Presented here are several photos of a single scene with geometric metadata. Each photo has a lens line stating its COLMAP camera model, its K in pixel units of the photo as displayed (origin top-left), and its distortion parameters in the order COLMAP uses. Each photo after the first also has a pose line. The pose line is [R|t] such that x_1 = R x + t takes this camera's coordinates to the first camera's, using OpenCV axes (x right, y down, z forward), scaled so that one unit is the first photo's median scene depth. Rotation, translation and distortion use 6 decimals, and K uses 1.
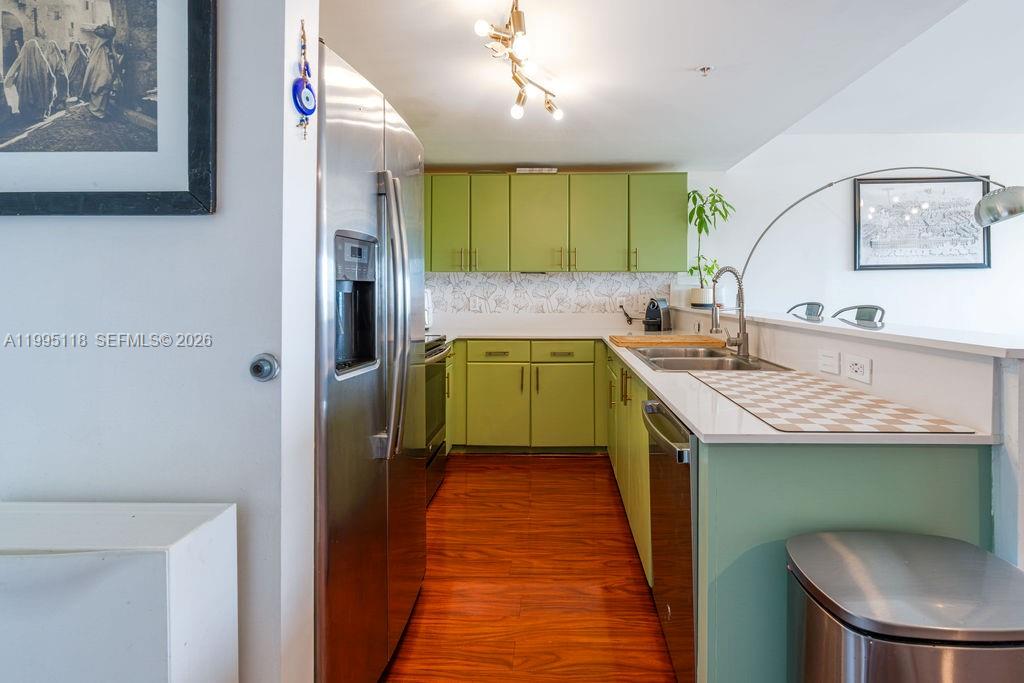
lens RADIAL K [[466.2, 0, 512.1], [0, 466.2, 356.8], [0, 0, 1]] dist [-0.003351, -0.000204]
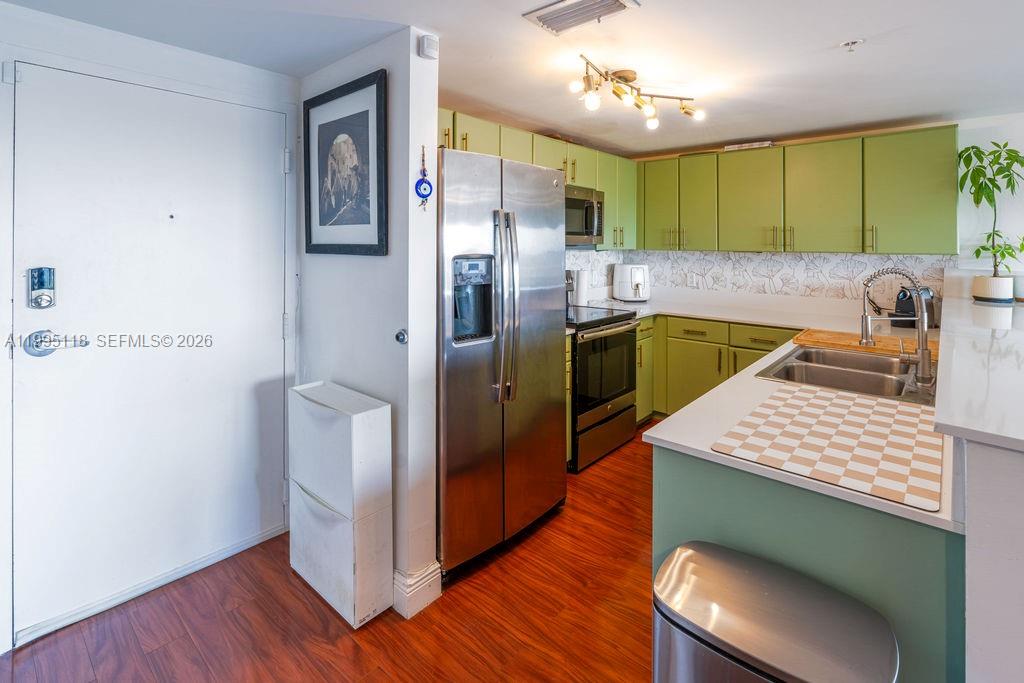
lens RADIAL K [[492.3, 0, 512.0], [0, 492.3, 341.5], [0, 0, 1]] dist [-0.001493, -0.000511]
pose [[0.750769, 0.132750, -0.647089, 0.475541], [-0.082686, 0.990780, 0.107323, -0.090401], [0.655370, -0.027070, 0.754823, -0.091524]]
